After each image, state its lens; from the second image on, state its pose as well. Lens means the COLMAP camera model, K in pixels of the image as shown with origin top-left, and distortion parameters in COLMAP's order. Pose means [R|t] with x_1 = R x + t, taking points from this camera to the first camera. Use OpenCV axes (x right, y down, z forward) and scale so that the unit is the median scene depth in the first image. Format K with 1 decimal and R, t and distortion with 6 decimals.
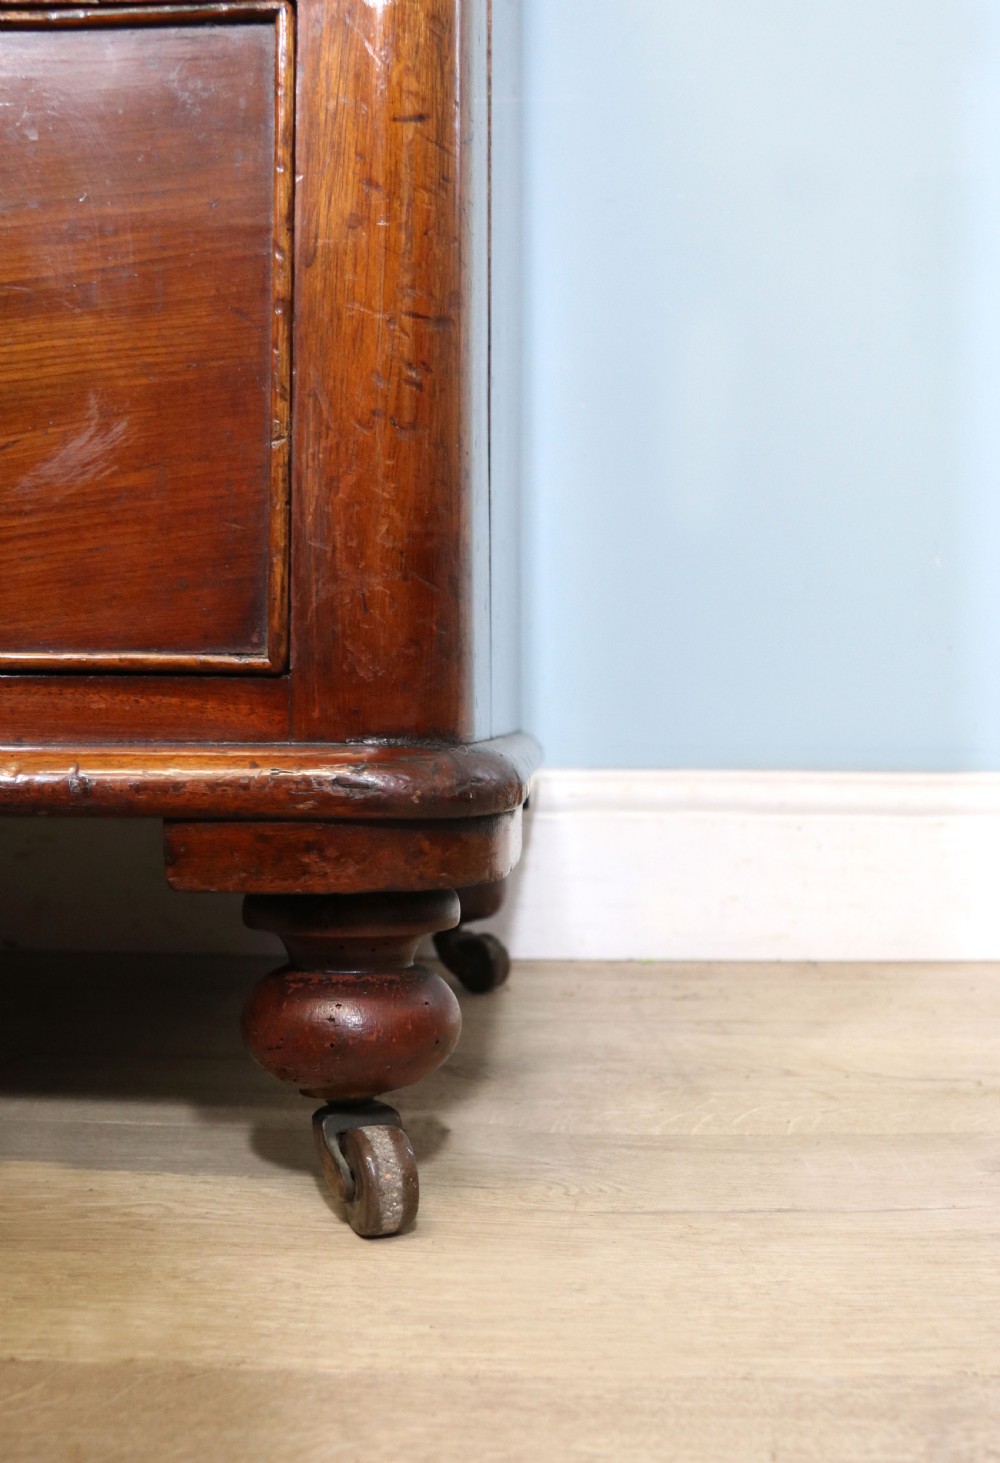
lens RADIAL K [[1945.7, 0, 497.5], [0, 1945.7, 737.7], [0, 0, 1]] dist [-0.143344, 0.000000]
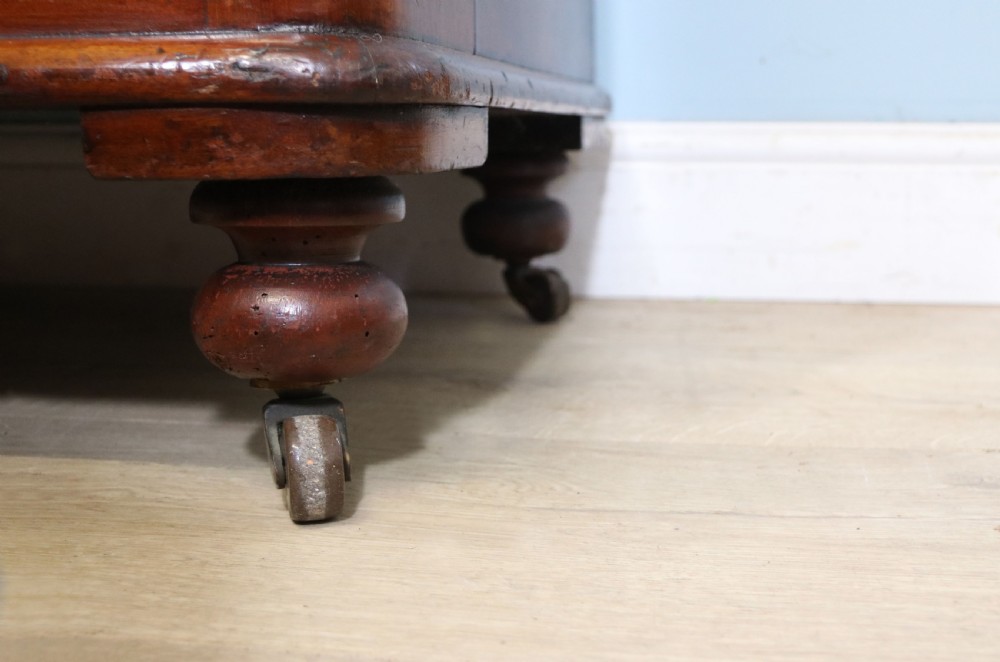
lens RADIAL K [[1590.4, 0, 501.3], [0, 1590.4, 325.5], [0, 0, 1]] dist [-0.091237, 0.000000]
pose [[0.987898, 0.013296, -0.154534, 0.169673], [0.002296, 0.994957, 0.100279, 0.070477], [0.155088, -0.099421, 0.982885, 0.196227]]
